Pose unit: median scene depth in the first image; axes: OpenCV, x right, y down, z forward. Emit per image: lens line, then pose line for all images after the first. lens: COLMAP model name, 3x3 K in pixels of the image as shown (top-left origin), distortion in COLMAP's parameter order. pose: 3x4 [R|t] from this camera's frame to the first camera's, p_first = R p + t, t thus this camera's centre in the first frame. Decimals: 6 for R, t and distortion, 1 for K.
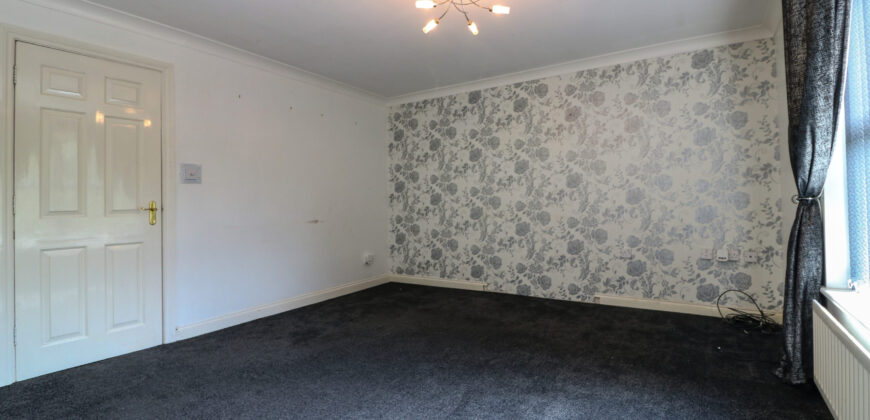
lens RADIAL K [[415.9, 0, 435.9], [0, 415.9, 198.9], [0, 0, 1]] dist [0.000438, -0.000110]
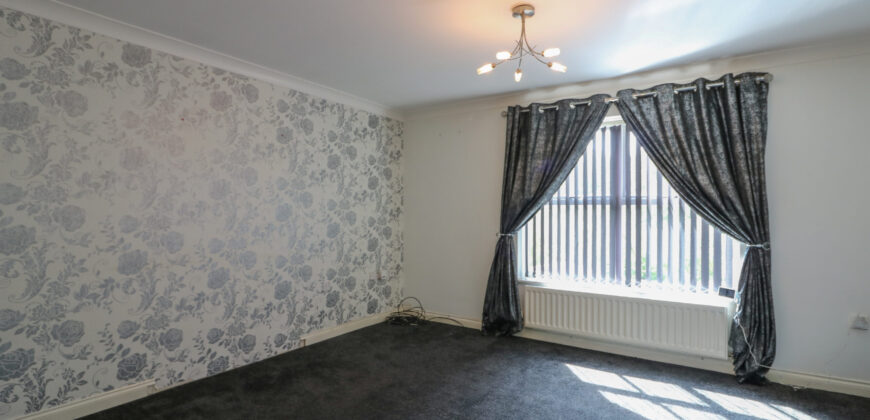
lens RADIAL K [[563.9, 0, 435.1], [0, 563.9, 192.0], [0, 0, 1]] dist [0.003177, -0.033920]
pose [[-0.153645, 0.035428, 0.987491, -0.825054], [-0.019142, 0.999063, -0.038821, -0.044885], [-0.987941, -0.024867, -0.152823, 0.823603]]
